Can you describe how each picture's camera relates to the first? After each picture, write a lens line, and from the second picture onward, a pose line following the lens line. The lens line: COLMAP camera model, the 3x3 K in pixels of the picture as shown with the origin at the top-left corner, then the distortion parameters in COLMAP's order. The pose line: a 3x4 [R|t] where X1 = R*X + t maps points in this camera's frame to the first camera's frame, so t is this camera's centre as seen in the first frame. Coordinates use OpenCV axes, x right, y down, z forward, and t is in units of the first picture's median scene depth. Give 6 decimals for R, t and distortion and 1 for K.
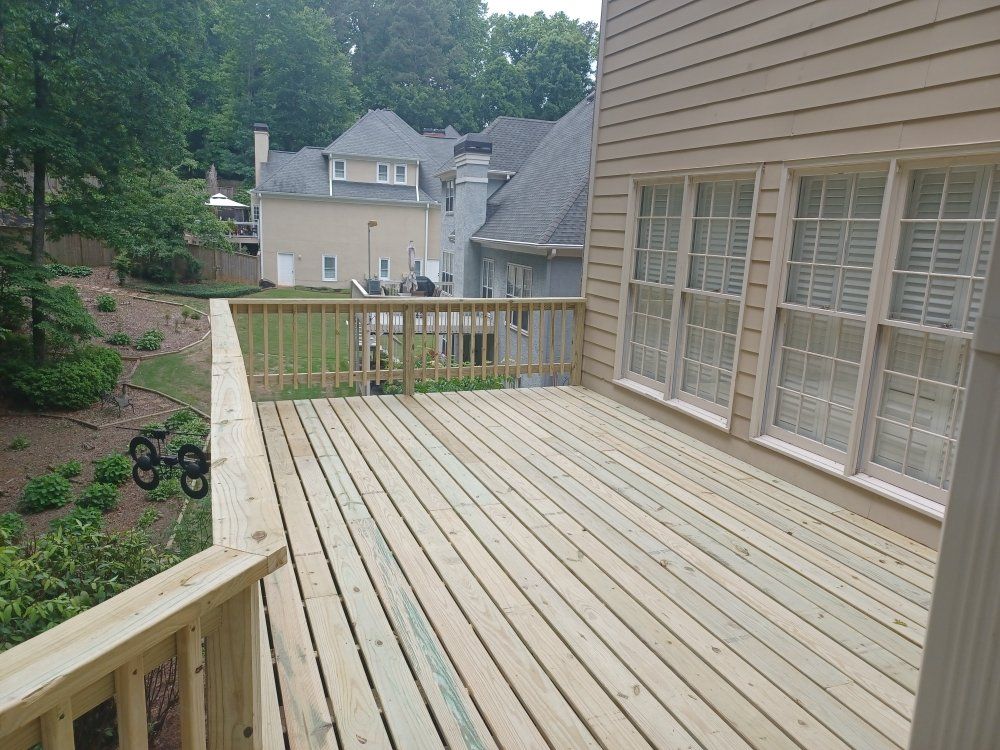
lens RADIAL K [[728.6, 0, 503.6], [0, 728.6, 375.0], [0, 0, 1]] dist [0.021819, -0.009488]
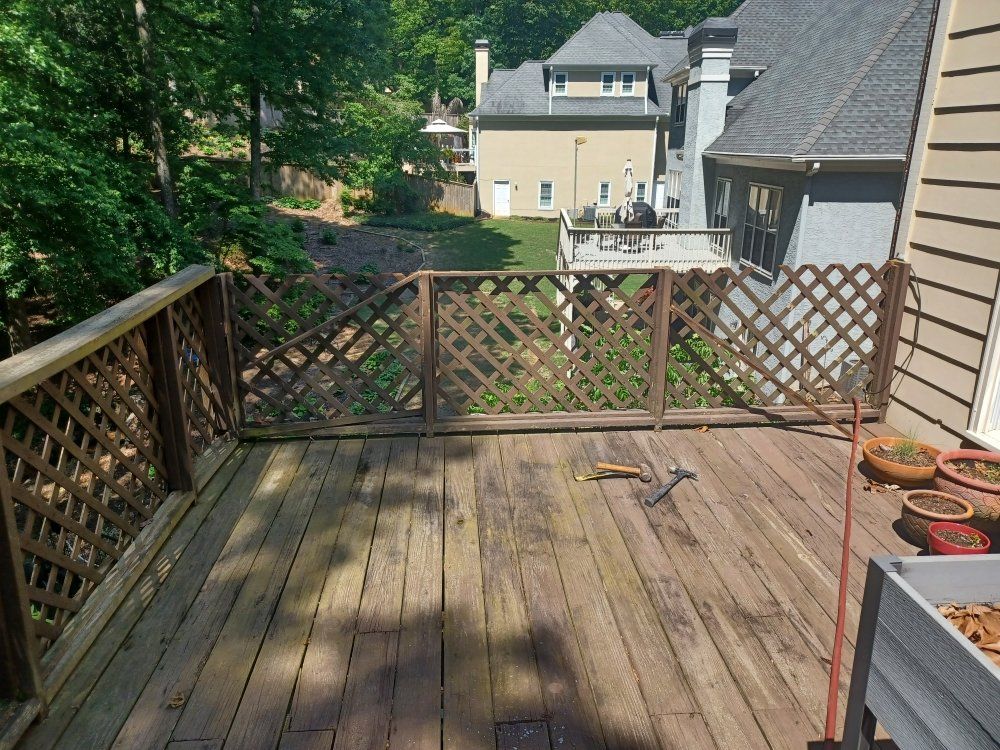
lens RADIAL K [[728.6, 0, 499.6], [0, 728.6, 384.6], [0, 0, 1]] dist [0.021819, -0.009488]
pose [[0.951232, 0.052662, -0.303948, 0.000363], [-0.018351, 0.993236, 0.114656, -0.018089], [0.307930, -0.103486, 0.945764, 0.113424]]
